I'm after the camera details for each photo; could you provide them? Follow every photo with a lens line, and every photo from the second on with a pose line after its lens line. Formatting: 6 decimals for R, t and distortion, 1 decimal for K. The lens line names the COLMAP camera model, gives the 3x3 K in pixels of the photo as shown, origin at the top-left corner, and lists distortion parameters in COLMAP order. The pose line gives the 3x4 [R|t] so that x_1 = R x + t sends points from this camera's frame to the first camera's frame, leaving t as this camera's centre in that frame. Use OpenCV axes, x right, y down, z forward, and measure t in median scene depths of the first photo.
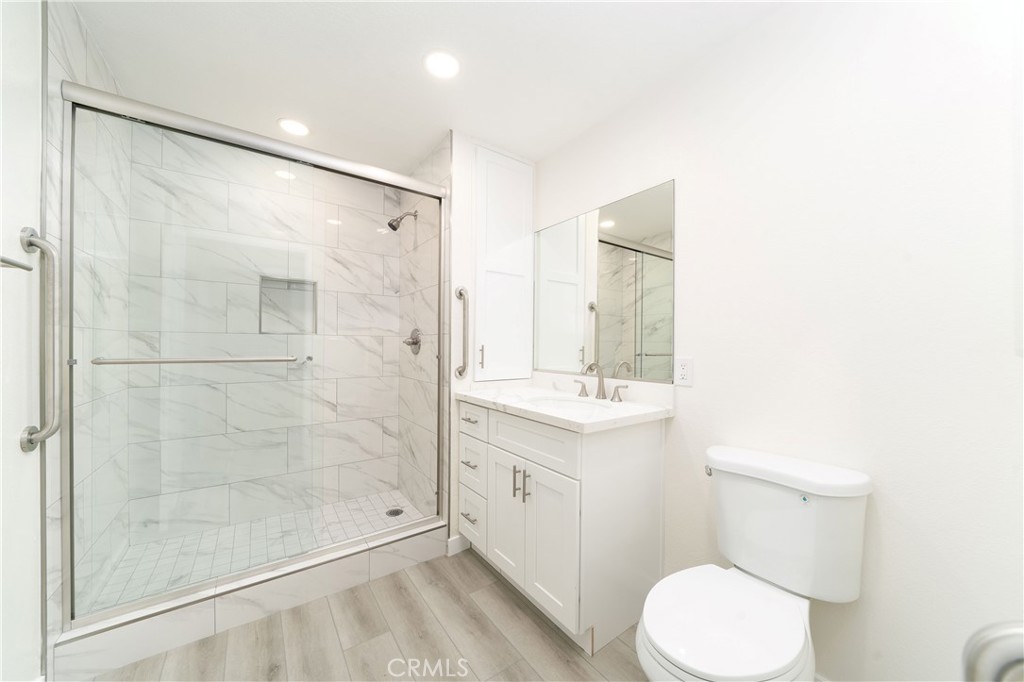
lens RADIAL K [[359.9, 0, 510.3], [0, 359.9, 347.7], [0, 0, 1]] dist [-0.044996, 0.005524]
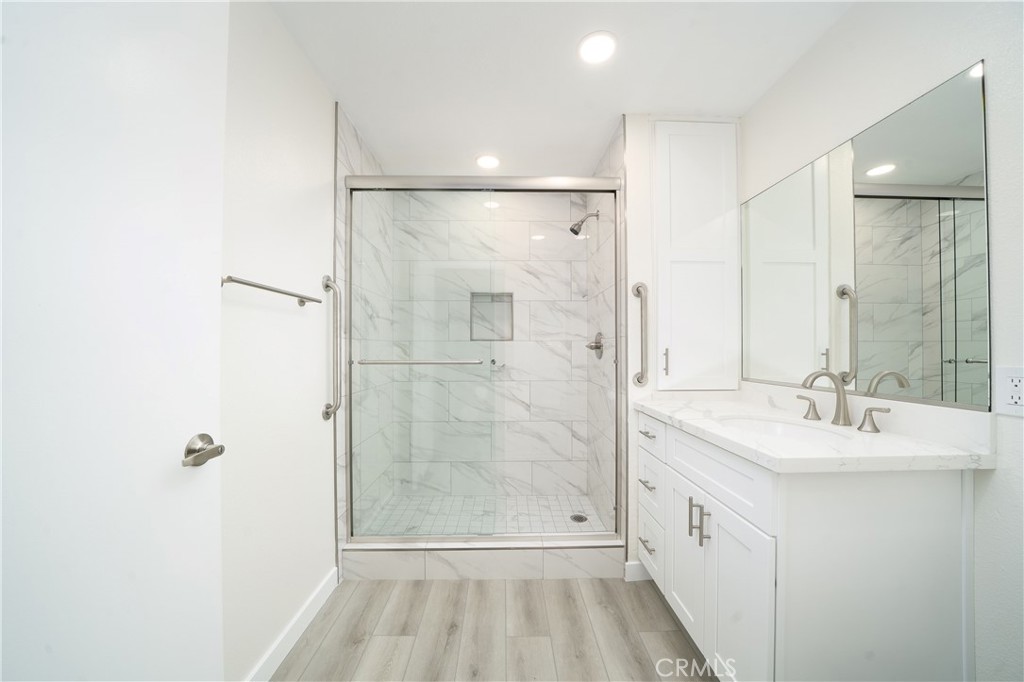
lens RADIAL K [[359.9, 0, 510.3], [0, 359.9, 347.7], [0, 0, 1]] dist [-0.044996, 0.005524]
pose [[0.809404, -0.011990, -0.587129, 0.126197], [0.003824, 0.999878, -0.015147, 0.002980], [0.587239, 0.010014, 0.809351, 0.093653]]
